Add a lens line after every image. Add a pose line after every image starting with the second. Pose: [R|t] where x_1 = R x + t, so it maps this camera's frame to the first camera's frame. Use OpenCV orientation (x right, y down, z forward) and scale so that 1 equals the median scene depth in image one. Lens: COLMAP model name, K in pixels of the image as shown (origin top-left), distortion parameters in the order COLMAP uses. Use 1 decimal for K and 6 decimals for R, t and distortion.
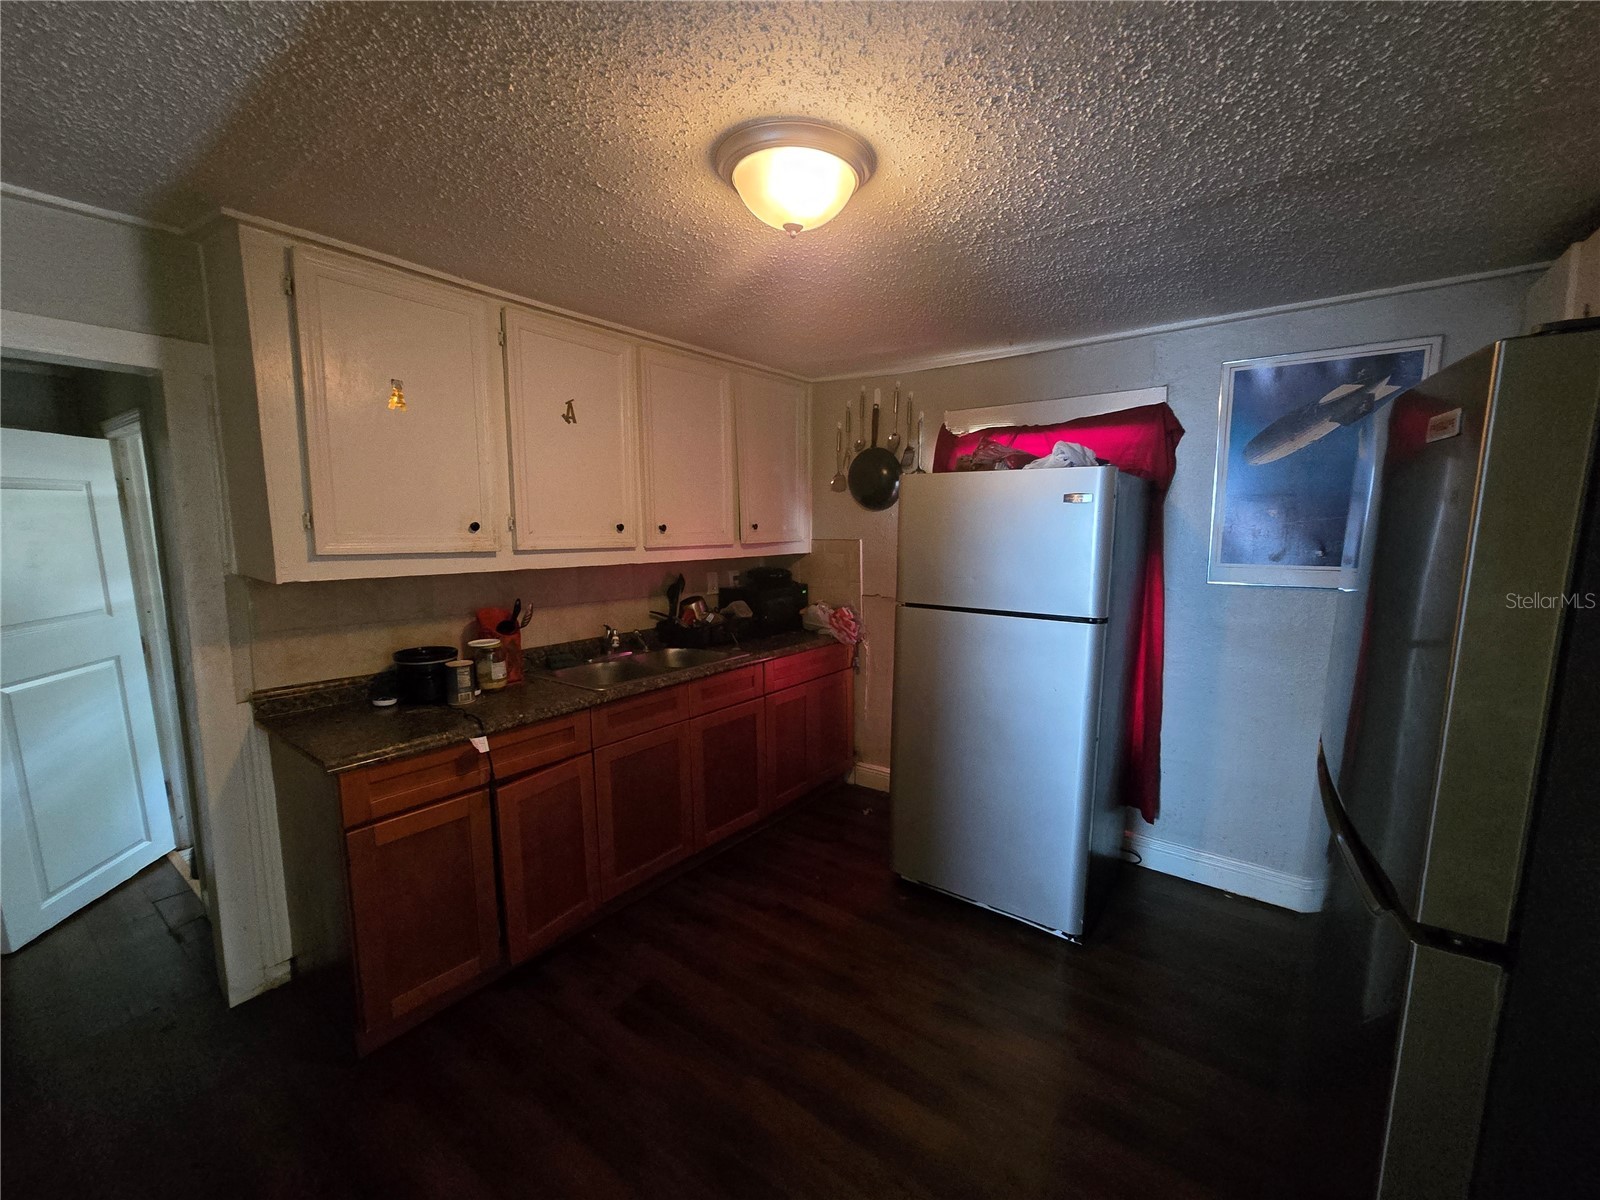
lens RADIAL K [[665.6, 0, 822.0], [0, 665.6, 611.5], [0, 0, 1]] dist [-0.006800, -0.000534]
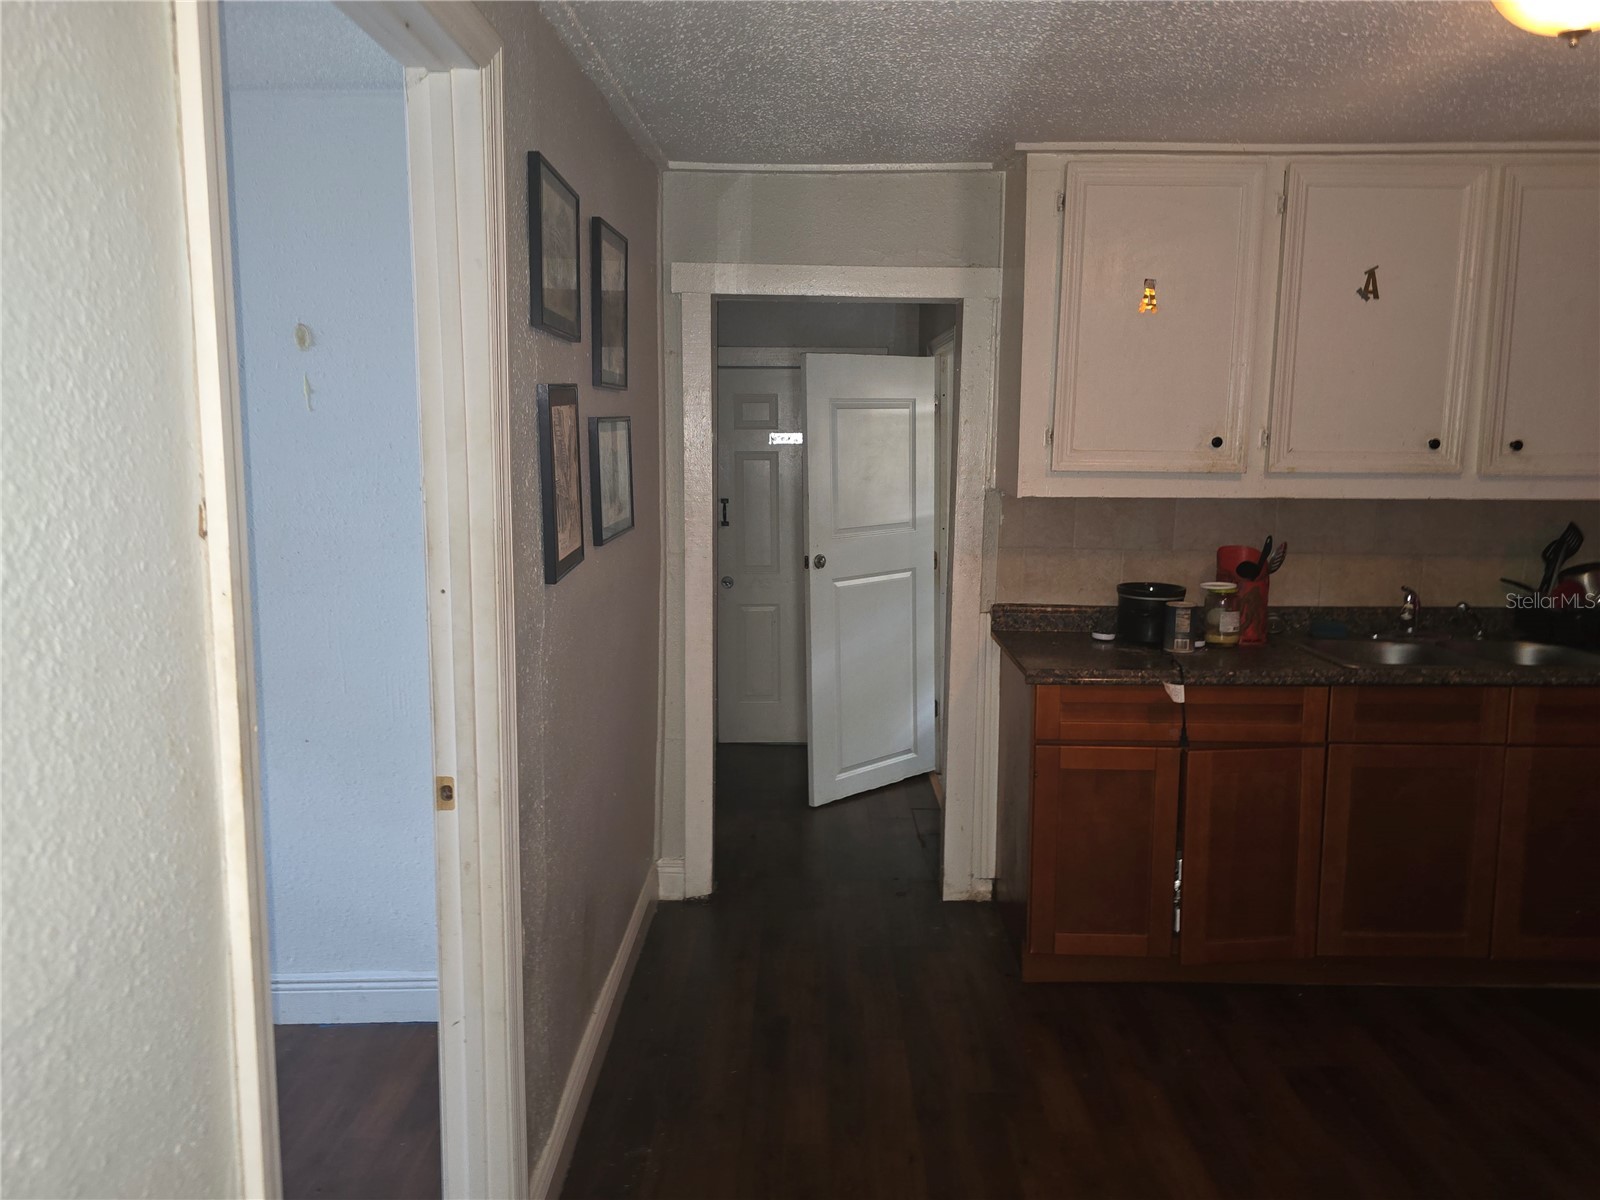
lens RADIAL K [[1102.3, 0, 809.3], [0, 1102.3, 592.3], [0, 0, 1]] dist [0.056005, -0.057208]
pose [[0.588208, 0.111031, -0.801051, 0.269109], [-0.107724, 0.992461, 0.058461, 0.027513], [0.801503, 0.051905, 0.595734, -0.196819]]
